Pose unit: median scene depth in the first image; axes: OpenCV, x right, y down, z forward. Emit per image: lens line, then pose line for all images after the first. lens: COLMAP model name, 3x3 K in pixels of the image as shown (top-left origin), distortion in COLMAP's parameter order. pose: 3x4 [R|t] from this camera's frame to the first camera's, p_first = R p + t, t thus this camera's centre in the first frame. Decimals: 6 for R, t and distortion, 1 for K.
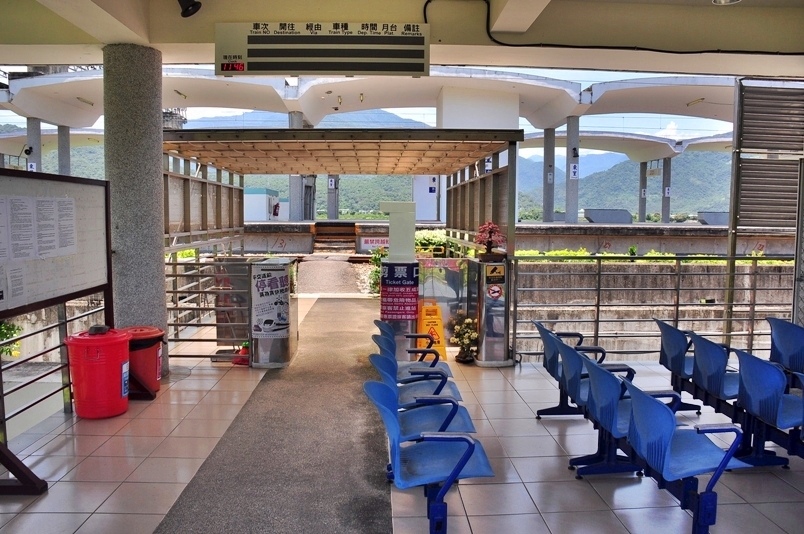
lens RADIAL K [[637.2, 0, 402.0], [0, 637.2, 267.0], [0, 0, 1]] dist [-0.156332, 0.096827]
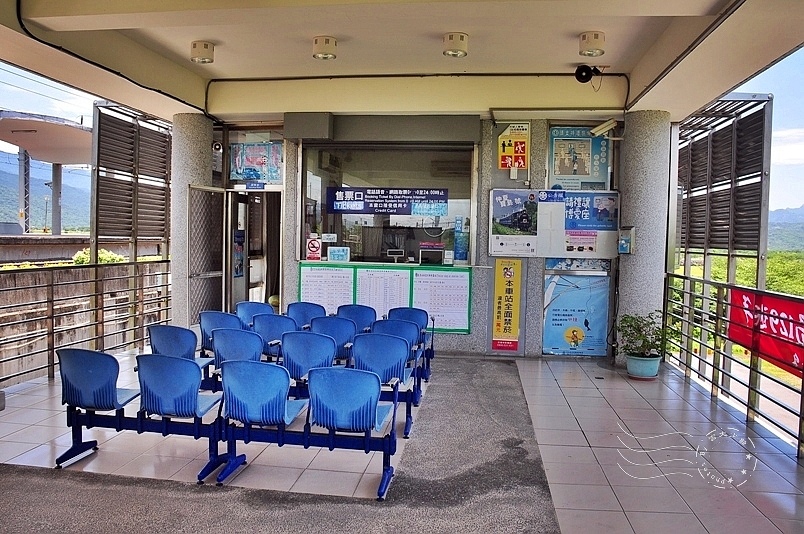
lens RADIAL K [[637.2, 0, 402.0], [0, 637.2, 267.0], [0, 0, 1]] dist [-0.156332, 0.096827]
pose [[0.173833, -0.052798, 0.983359, -0.479537], [0.077326, 0.996210, 0.039818, -0.012037], [-0.981735, 0.069118, 0.177257, 0.261938]]
